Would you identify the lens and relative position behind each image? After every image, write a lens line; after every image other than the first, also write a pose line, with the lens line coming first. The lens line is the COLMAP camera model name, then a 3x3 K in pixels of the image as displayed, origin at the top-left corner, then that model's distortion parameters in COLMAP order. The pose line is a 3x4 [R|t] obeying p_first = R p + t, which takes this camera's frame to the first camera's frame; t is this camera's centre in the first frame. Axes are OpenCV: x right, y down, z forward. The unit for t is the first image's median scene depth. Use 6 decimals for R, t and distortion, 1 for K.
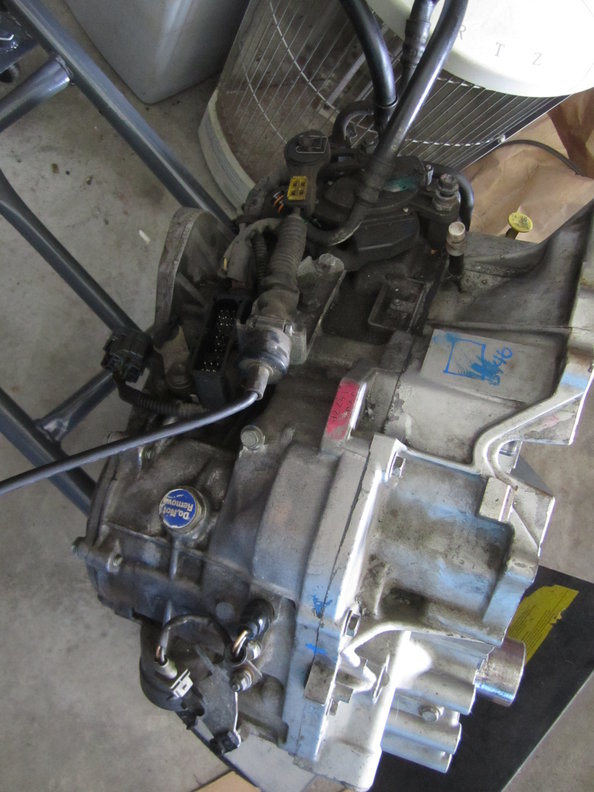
lens RADIAL K [[657.3, 0, 297.0], [0, 657.3, 396.0], [0, 0, 1]] dist [-0.032768, 0.004602]
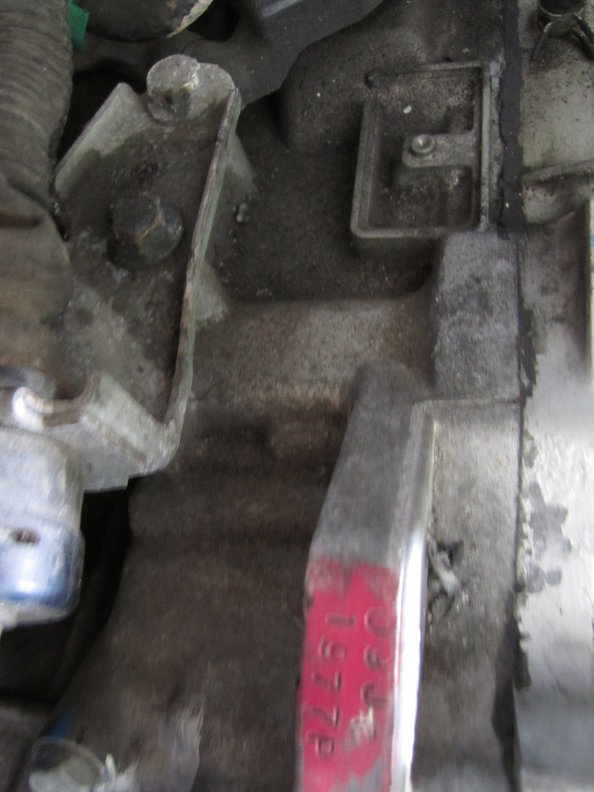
lens RADIAL K [[657.3, 0, 297.0], [0, 657.3, 396.0], [0, 0, 1]] dist [-0.032768, 0.004602]
pose [[0.958234, -0.280027, -0.058069, 0.079426], [0.285824, 0.944547, 0.161664, -0.098028], [0.009578, -0.171509, 0.985136, 0.678129]]
